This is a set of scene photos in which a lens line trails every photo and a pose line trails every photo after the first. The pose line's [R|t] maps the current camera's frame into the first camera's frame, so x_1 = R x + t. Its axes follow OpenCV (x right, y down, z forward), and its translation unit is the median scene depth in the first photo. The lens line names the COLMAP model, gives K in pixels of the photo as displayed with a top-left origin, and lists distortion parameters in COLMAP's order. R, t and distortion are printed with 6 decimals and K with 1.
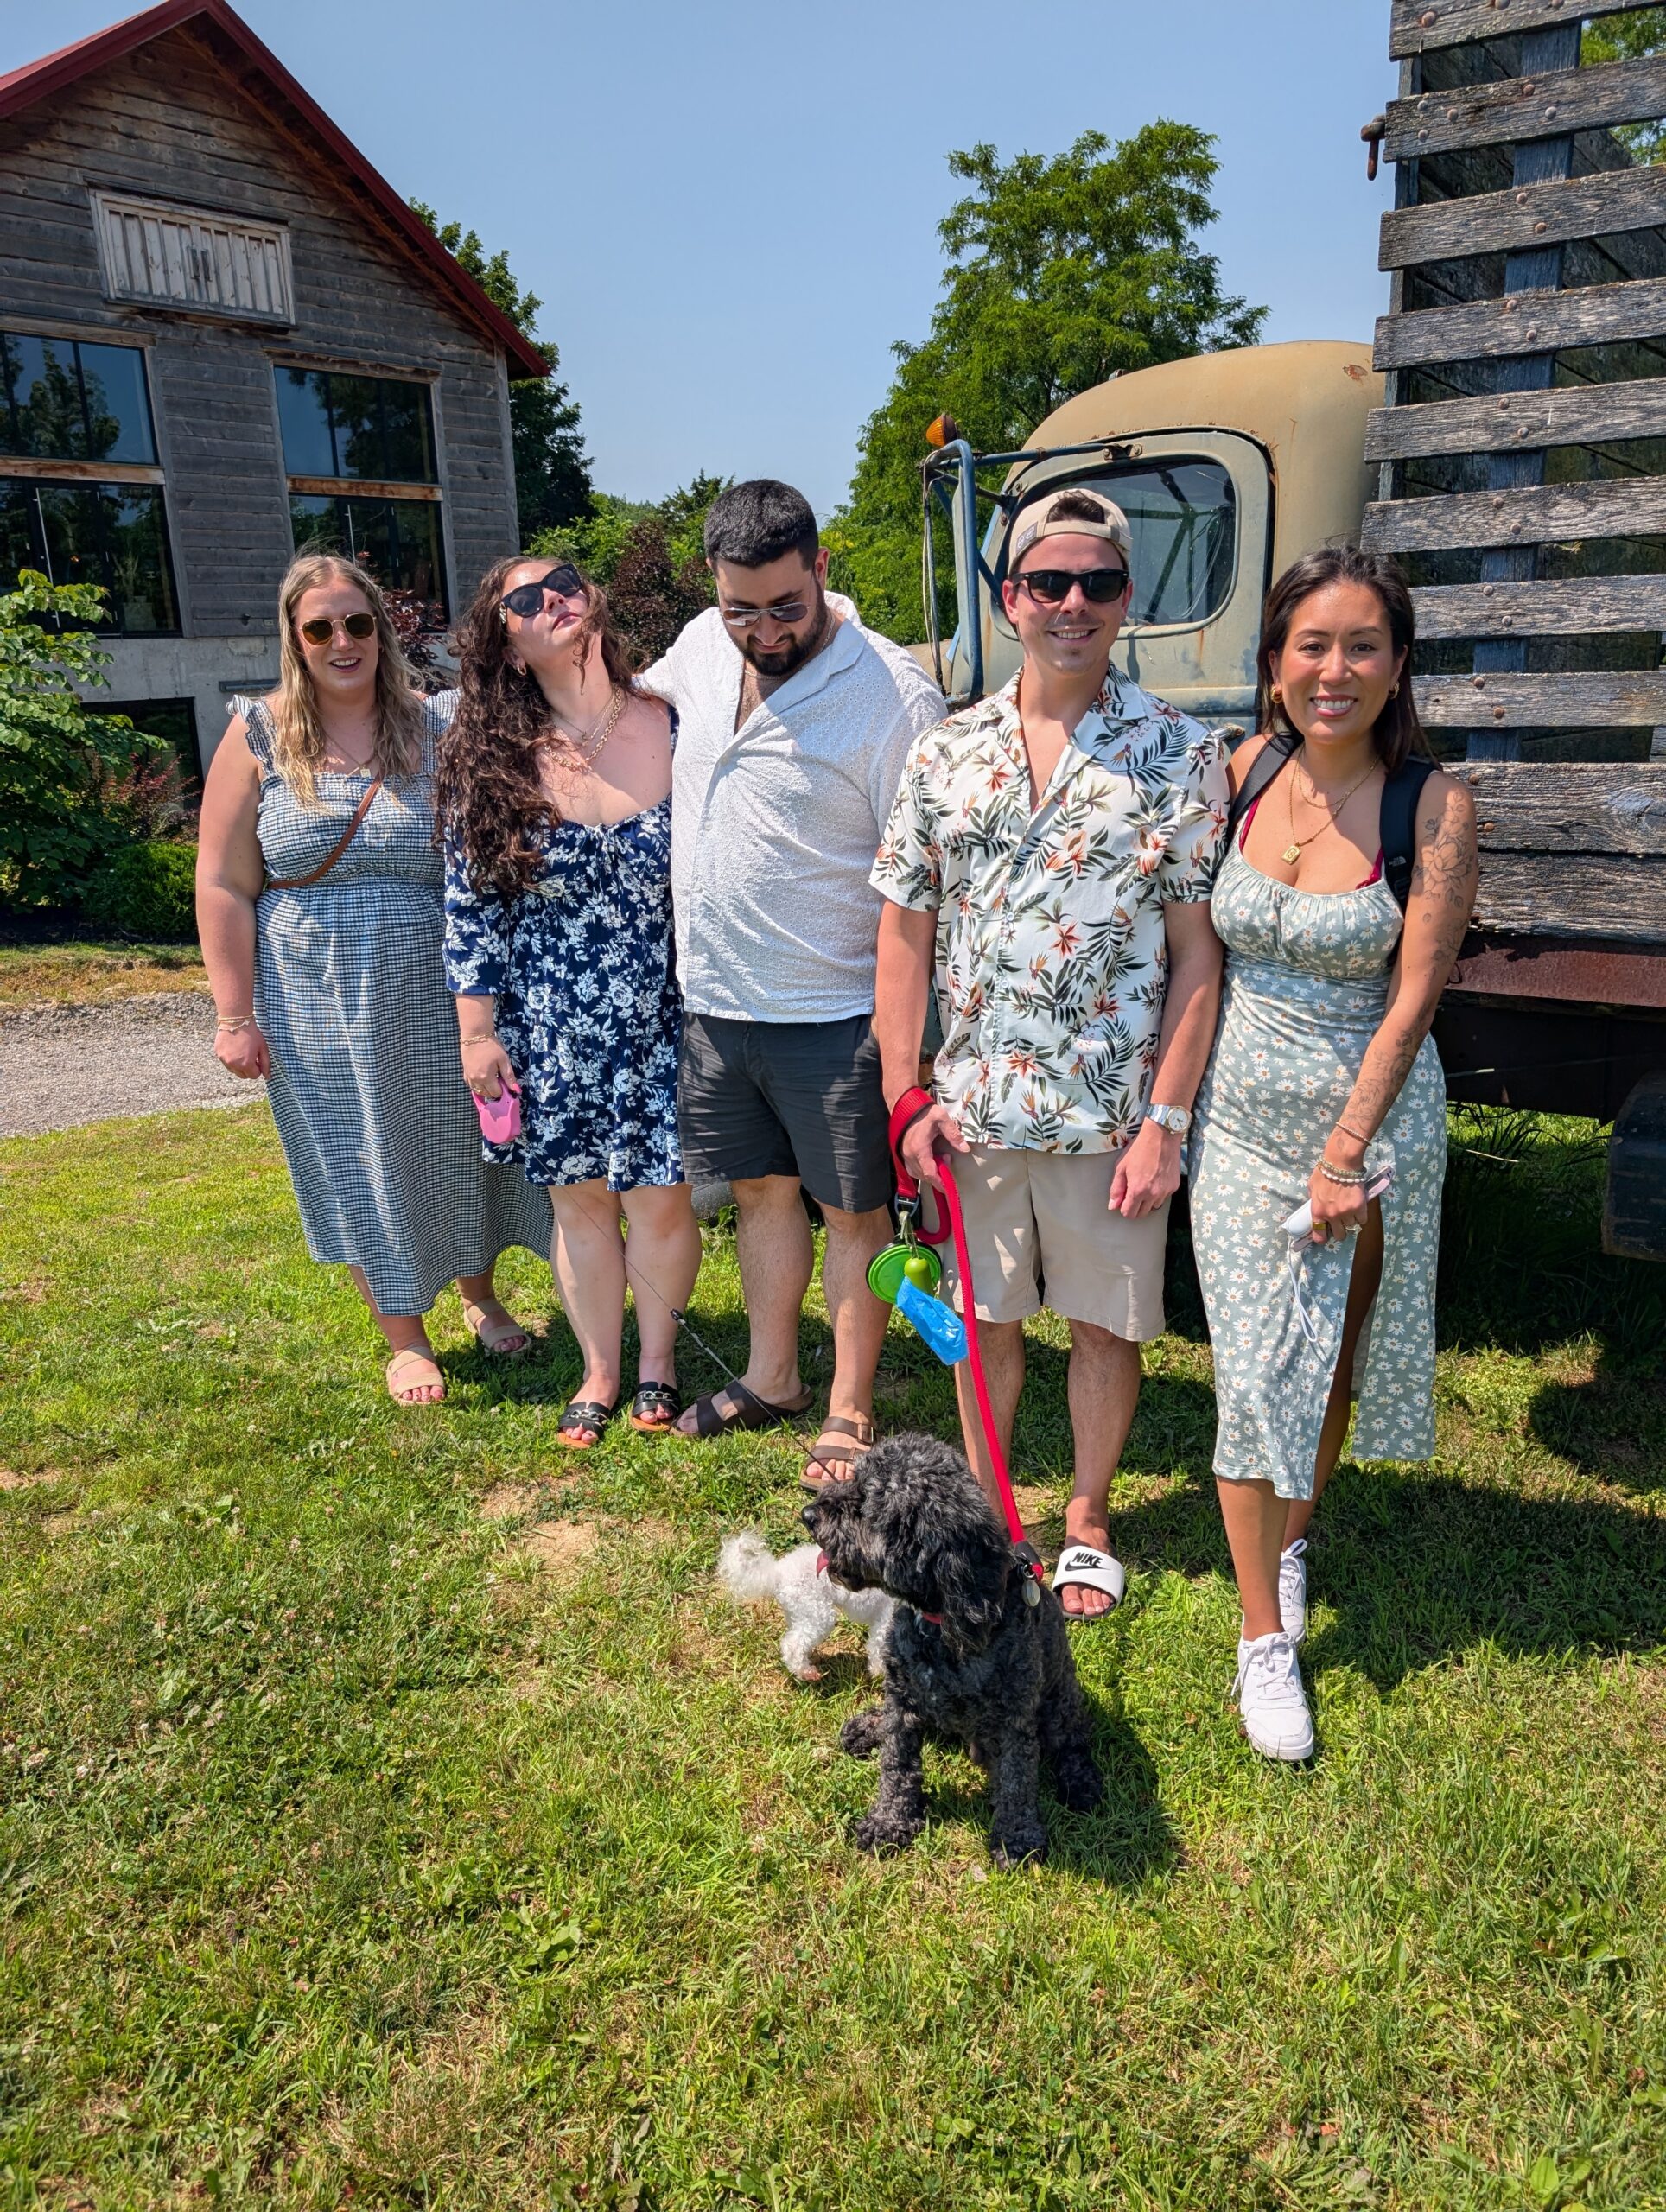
lens RADIAL K [[1561.1, 0, 843.5], [0, 1561.1, 1125.0], [0, 0, 1]] dist [0.014938, -0.015714]
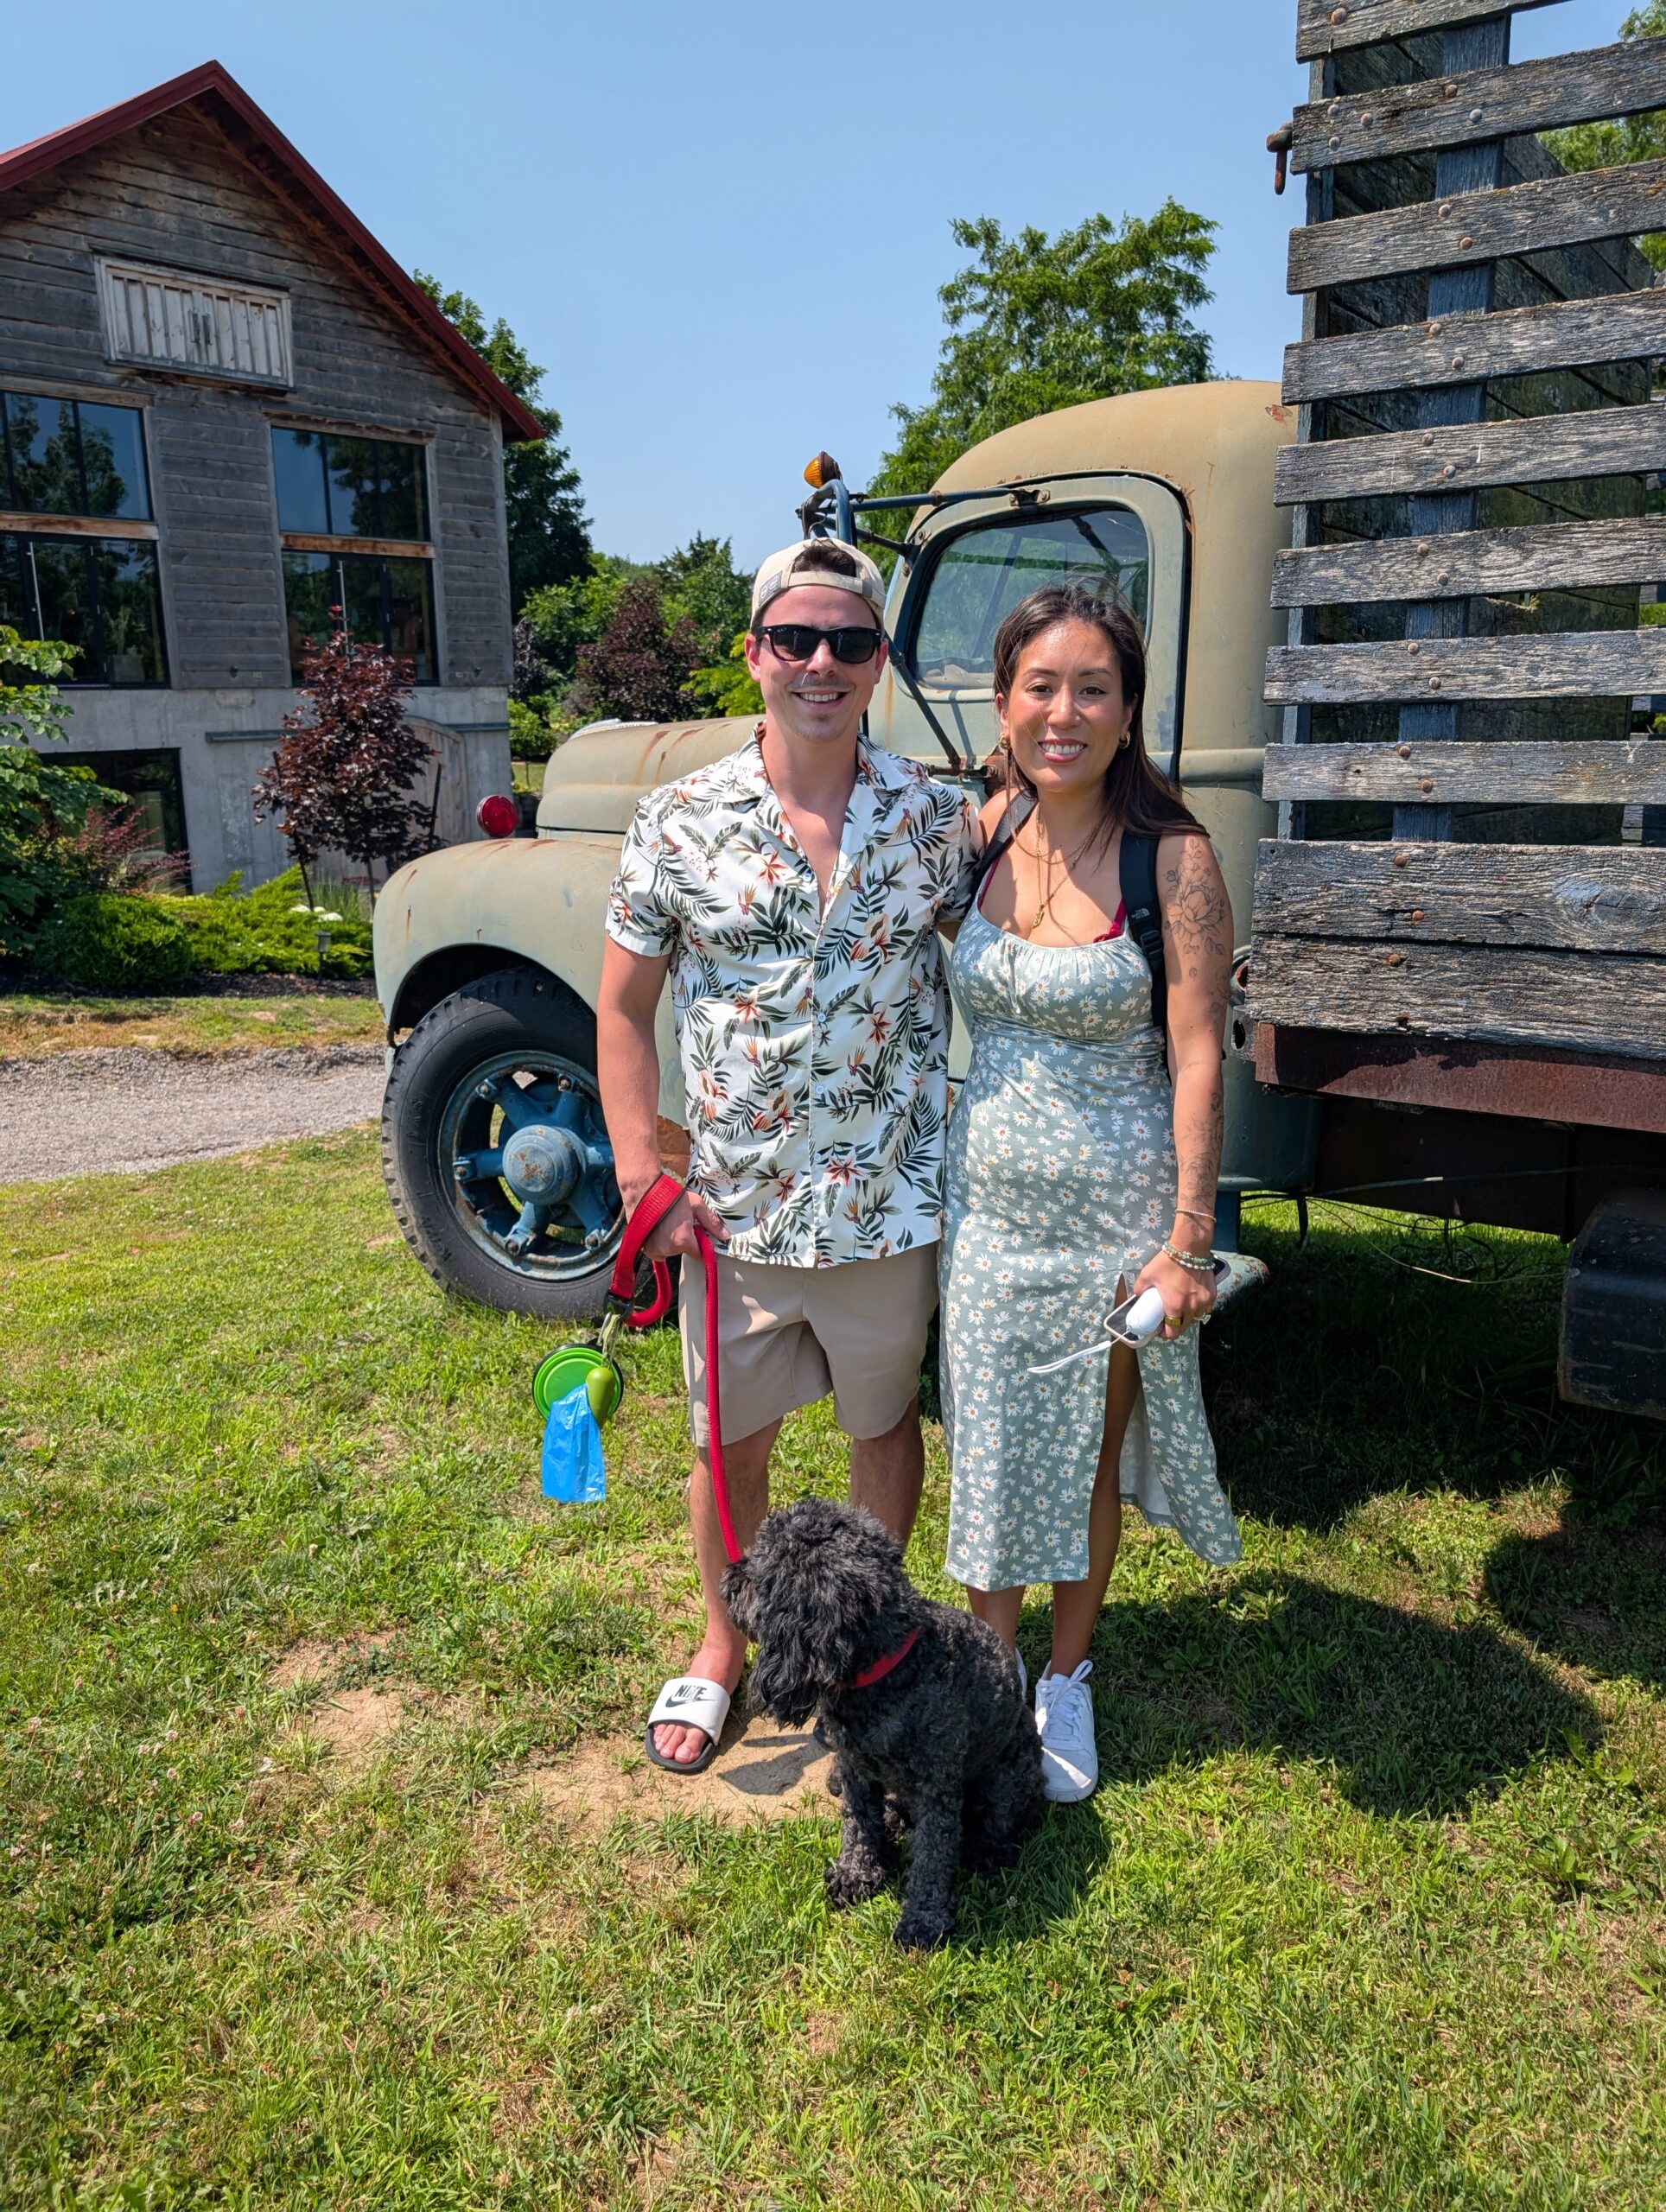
lens RADIAL K [[1538.0, 0, 837.3], [0, 1538.0, 1088.0], [0, 0, 1]] dist [0.006328, -0.005651]
pose [[0.999843, 0.012800, -0.012213, 0.085695], [-0.013422, 0.998542, -0.052290, -0.038440], [0.011526, 0.052446, 0.998557, 0.123639]]
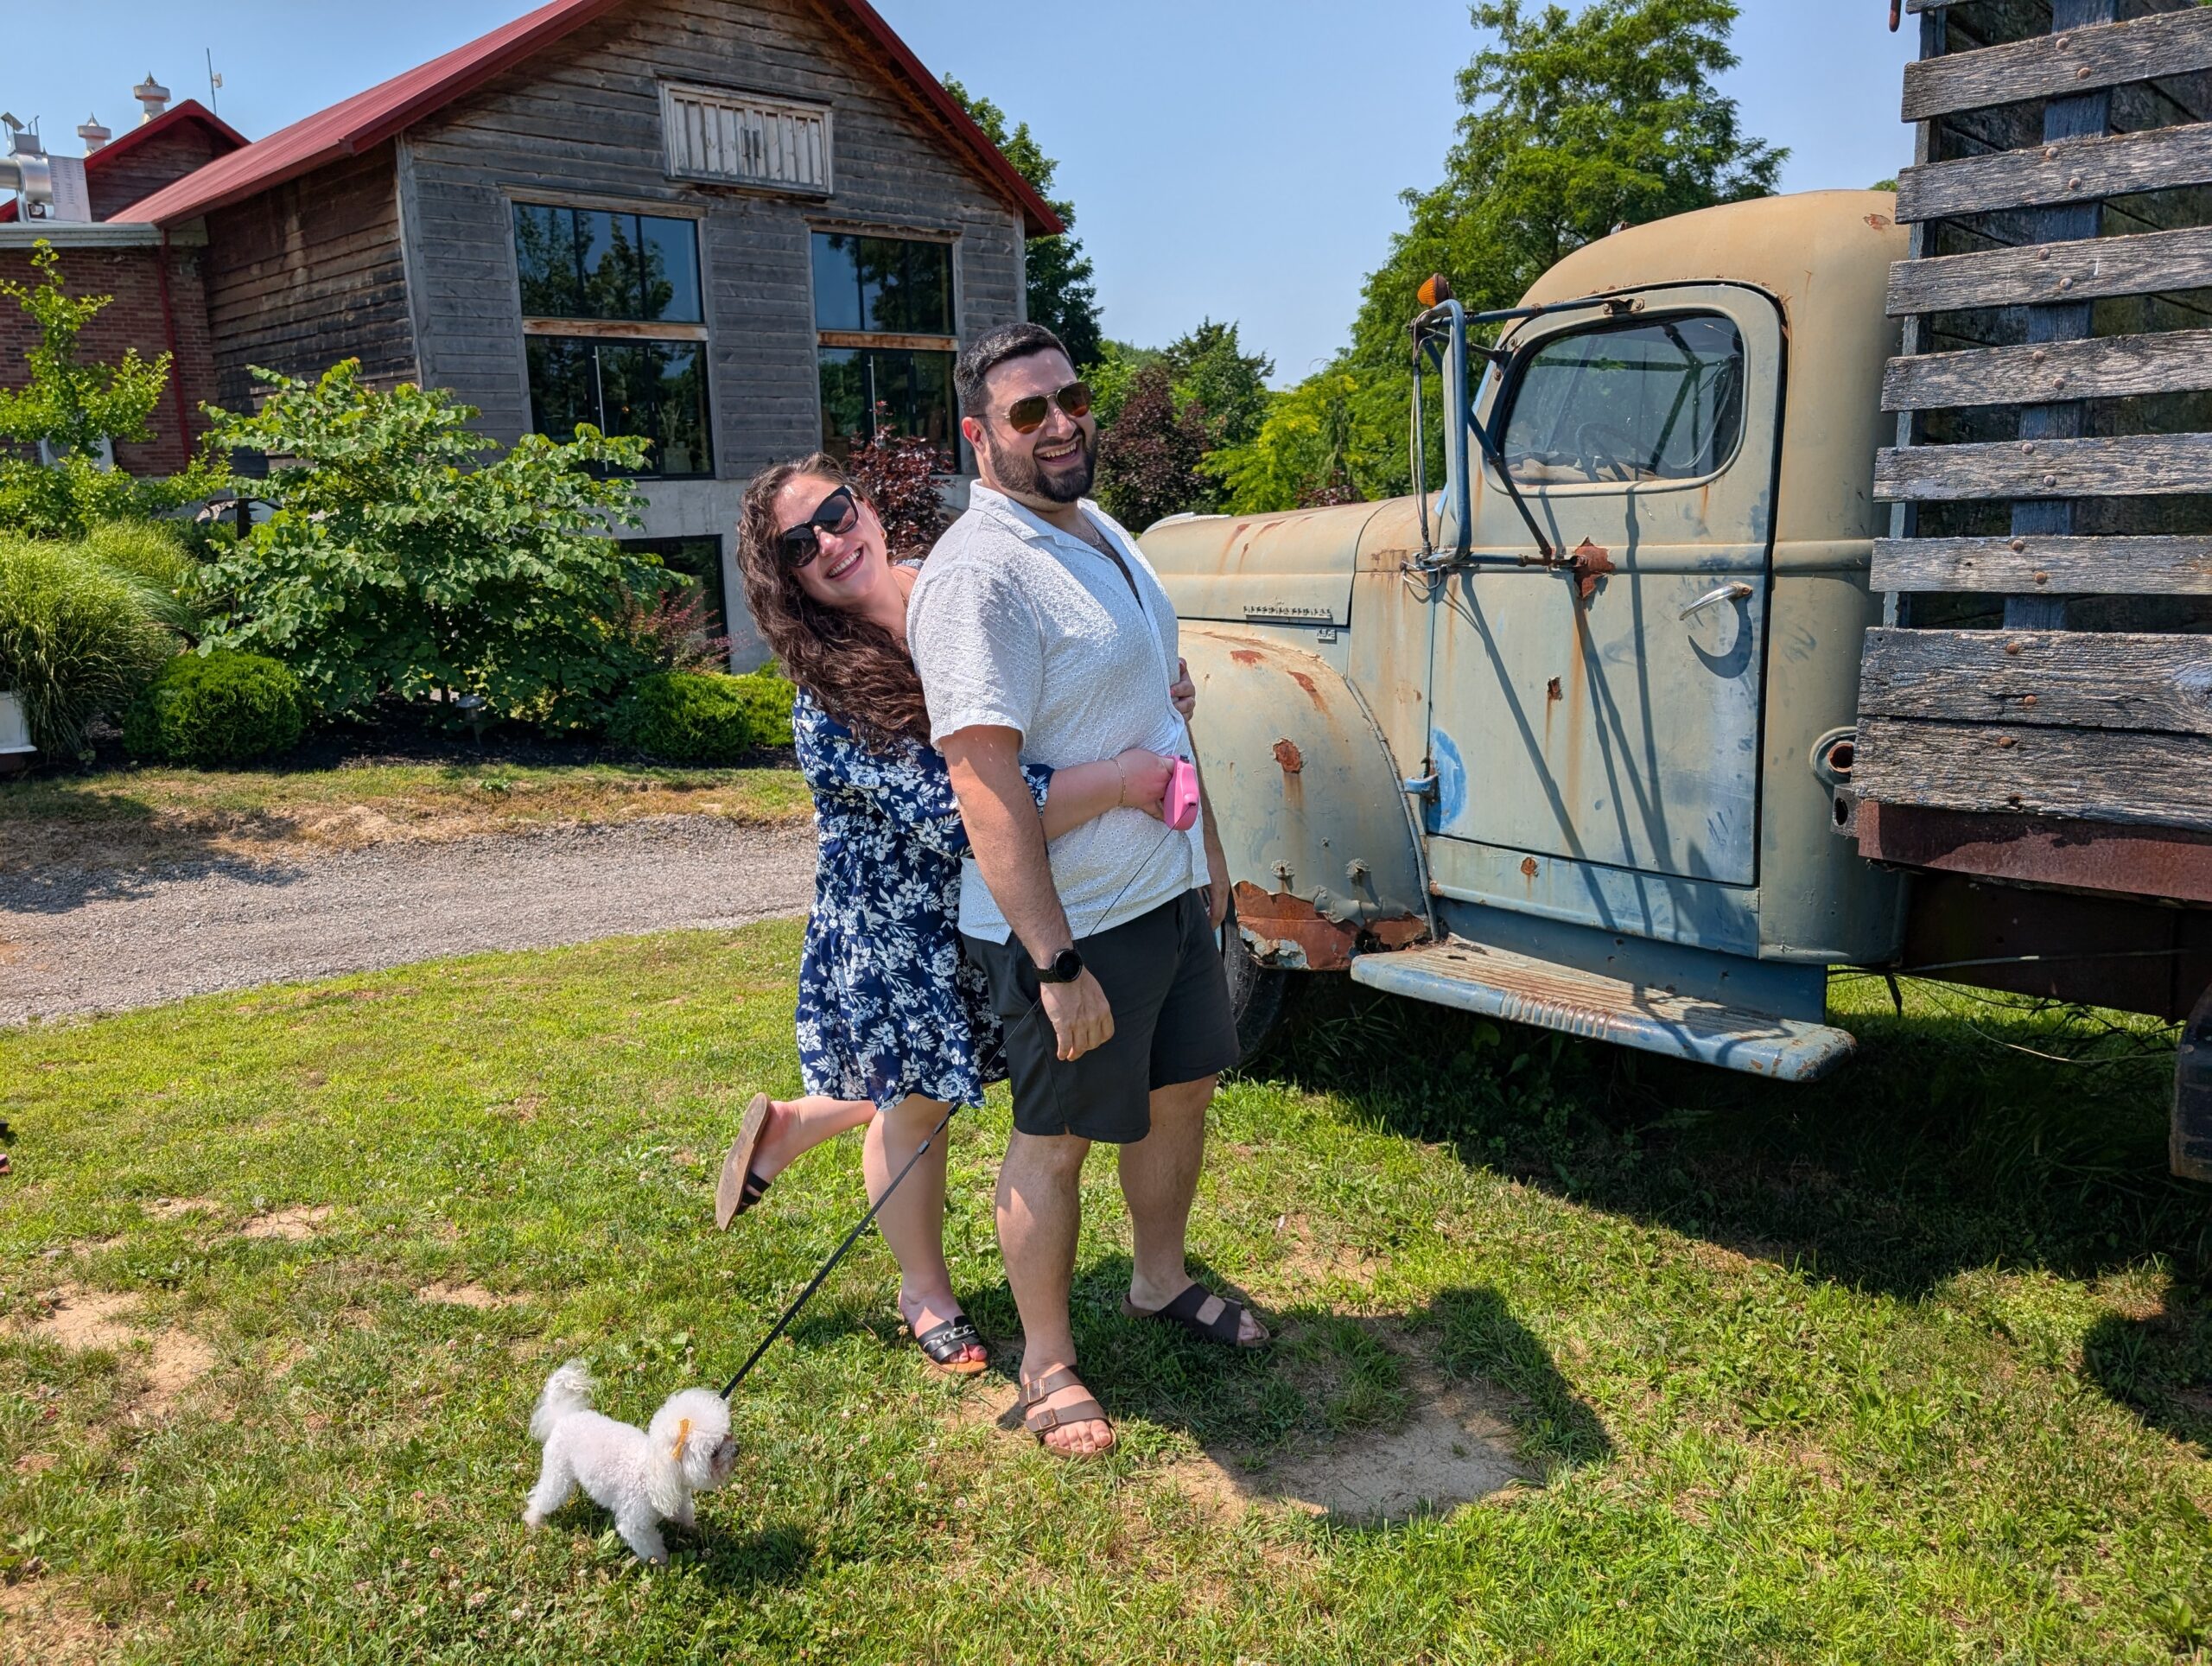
lens RADIAL K [[1561.1, 0, 1099.5], [0, 1561.1, 822.5], [0, 0, 1]] dist [0.014938, -0.015714]
pose [[0.988510, 0.028758, -0.148394, 0.010102], [-0.040719, 0.996105, -0.078207, -0.021189], [0.145567, 0.083351, 0.985831, 0.019097]]
